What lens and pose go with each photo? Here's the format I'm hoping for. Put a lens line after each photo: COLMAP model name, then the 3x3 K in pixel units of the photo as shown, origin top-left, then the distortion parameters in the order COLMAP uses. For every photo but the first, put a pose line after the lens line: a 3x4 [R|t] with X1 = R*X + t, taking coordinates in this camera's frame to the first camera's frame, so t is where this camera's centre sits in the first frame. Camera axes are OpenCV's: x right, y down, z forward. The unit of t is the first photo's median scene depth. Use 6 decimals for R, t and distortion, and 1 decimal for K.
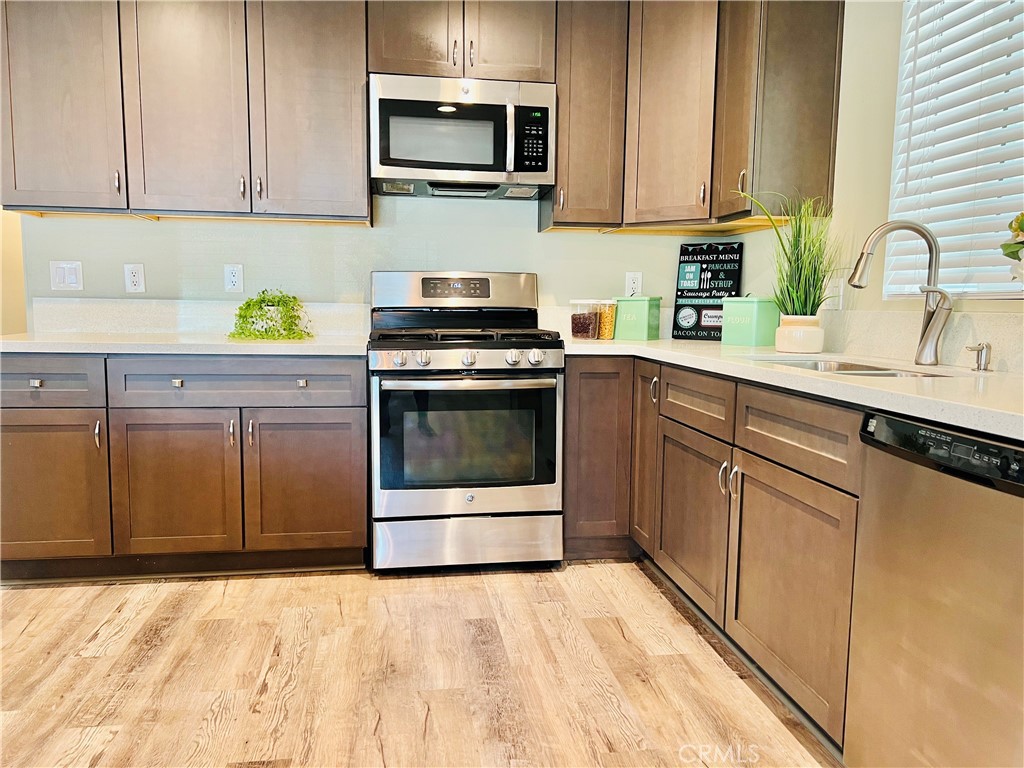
lens RADIAL K [[770.0, 0, 515.6], [0, 770.0, 389.7], [0, 0, 1]] dist [0.063854, -0.075809]
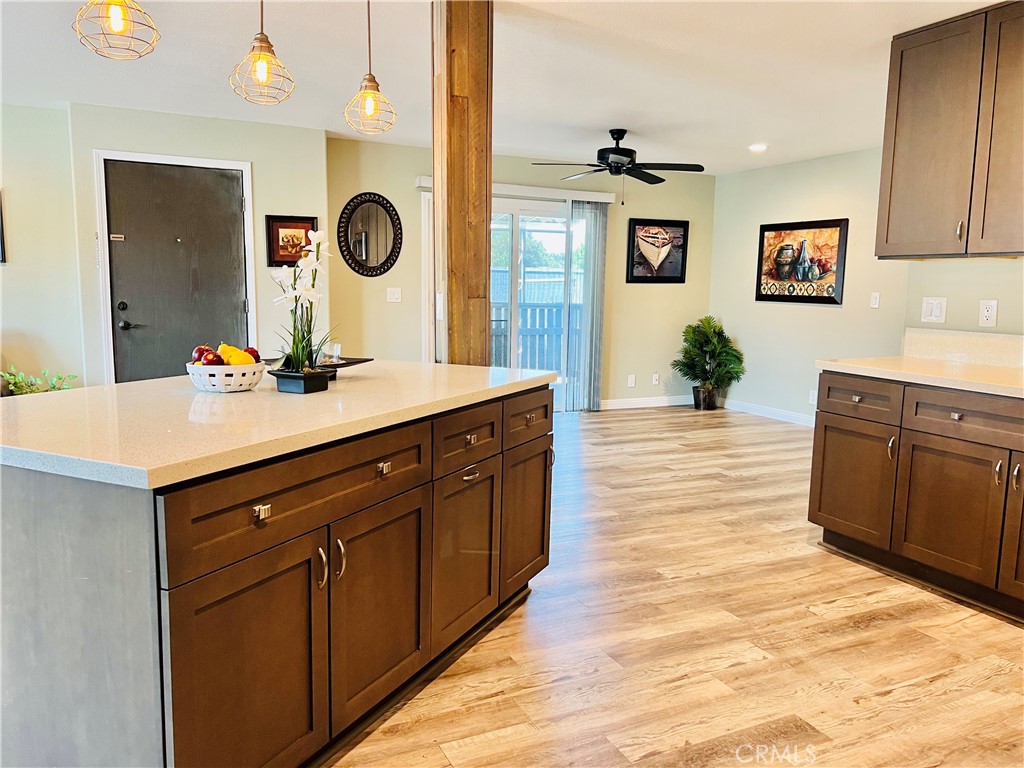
lens RADIAL K [[770.0, 0, 516.1], [0, 770.0, 389.9], [0, 0, 1]] dist [0.063854, -0.075809]
pose [[0.296323, 0.122821, -0.947158, 0.402280], [-0.120016, 0.988625, 0.090650, -0.068310], [0.947517, 0.086813, 0.307693, 0.077625]]
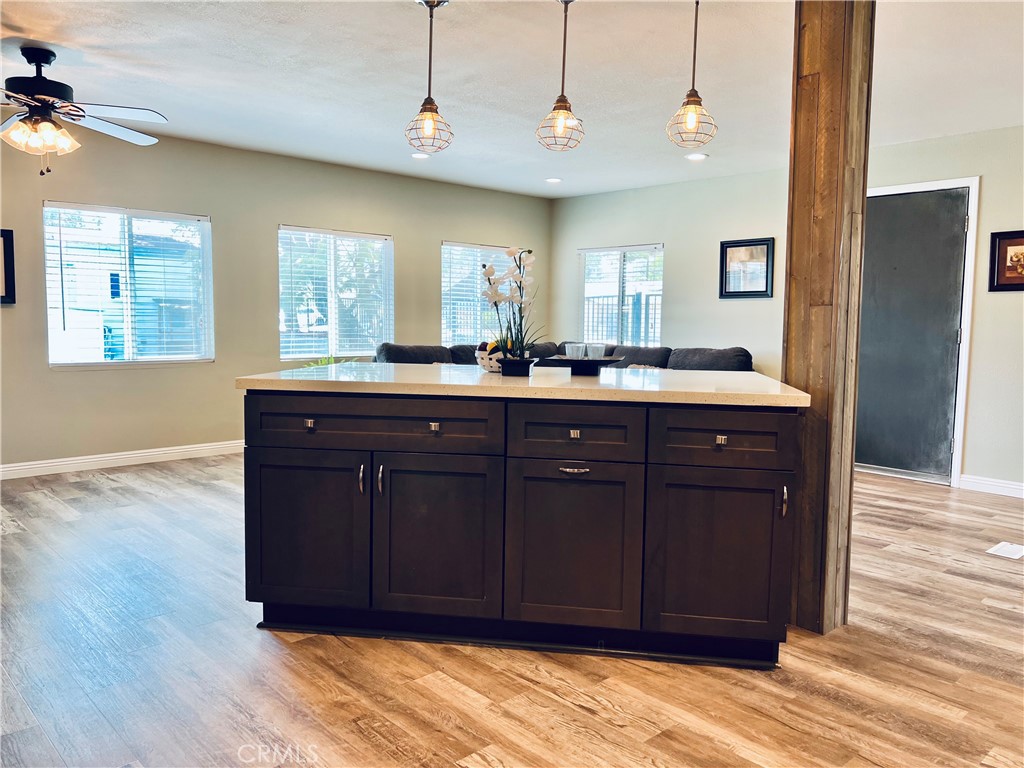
lens RADIAL K [[770.0, 0, 516.3], [0, 770.0, 382.5], [0, 0, 1]] dist [0.063854, -0.075809]
pose [[-0.824844, 0.023724, -0.564863, 0.134840], [-0.087067, 0.981870, 0.168379, -0.128220], [0.558616, 0.188067, -0.807823, 0.949307]]
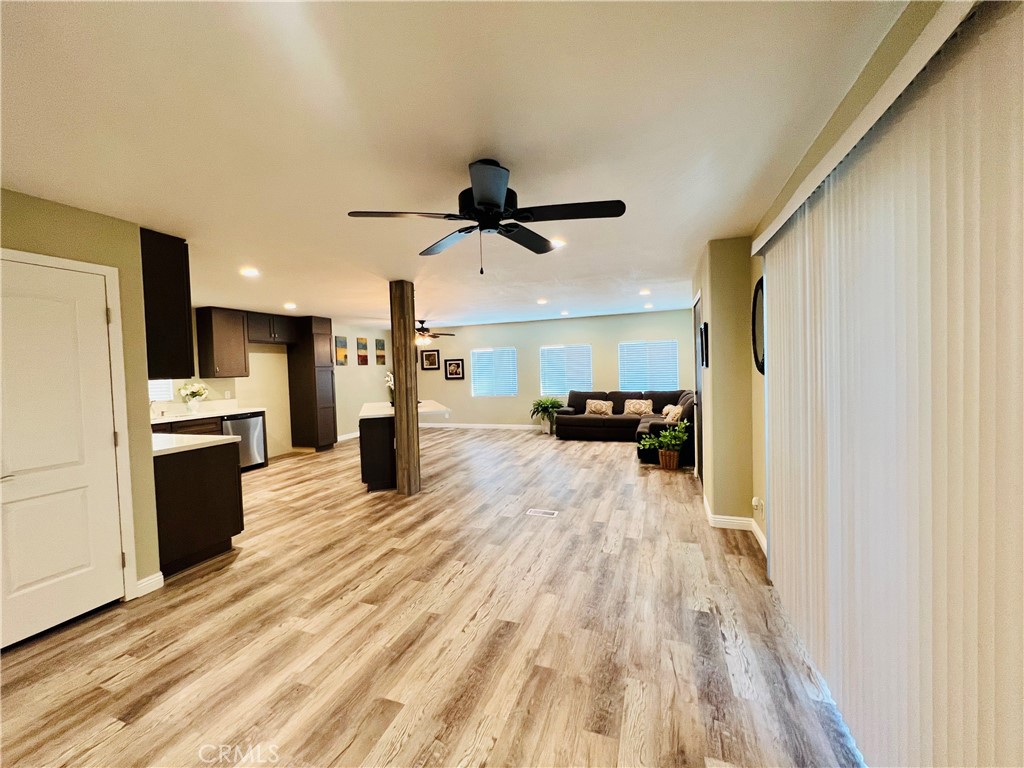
lens RADIAL K [[410.9, 0, 509.0], [0, 410.9, 379.1], [0, 0, 1]] dist [-0.002335, 0.000747]
pose [[-0.870600, 0.001857, 0.491988, -1.913469], [0.075488, 0.988656, 0.129848, -0.313964], [-0.486165, 0.150184, -0.860865, 1.549666]]
